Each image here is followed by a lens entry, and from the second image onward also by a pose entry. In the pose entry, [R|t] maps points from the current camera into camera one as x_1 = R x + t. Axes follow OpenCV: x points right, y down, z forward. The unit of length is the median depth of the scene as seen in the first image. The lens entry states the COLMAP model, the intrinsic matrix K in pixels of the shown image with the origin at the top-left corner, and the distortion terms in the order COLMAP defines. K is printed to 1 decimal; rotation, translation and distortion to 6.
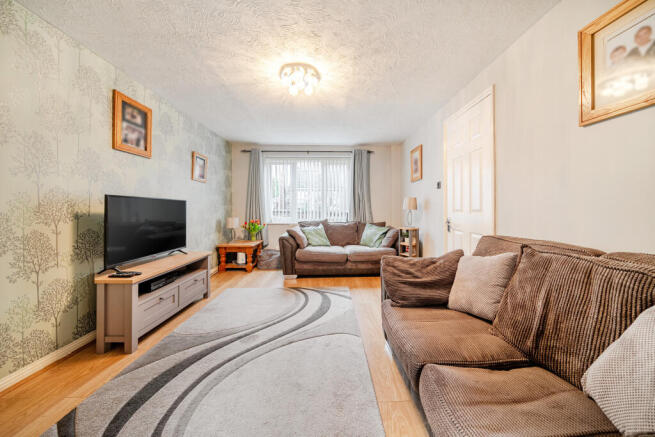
lens RADIAL K [[225.6, 0, 342.6], [0, 225.6, 211.9], [0, 0, 1]] dist [-0.000645, -0.000047]
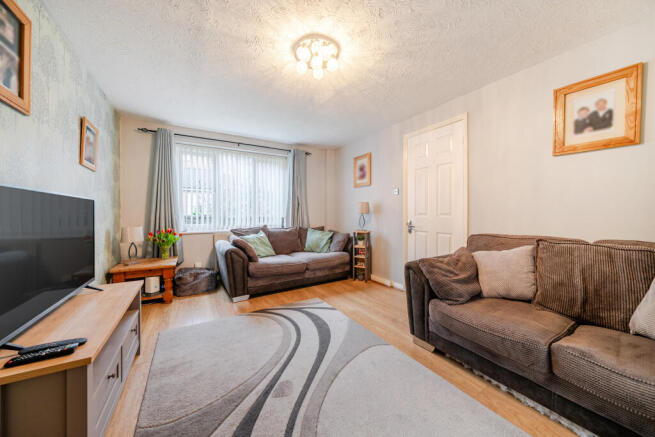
lens RADIAL K [[226.6, 0, 329.8], [0, 226.6, 218.0], [0, 0, 1]] dist [-0.001402, -0.000234]
pose [[0.878487, -0.012808, 0.477594, -0.328357], [0.009067, 0.999908, 0.010138, -0.001992], [-0.477679, -0.004575, 0.878522, 0.144776]]
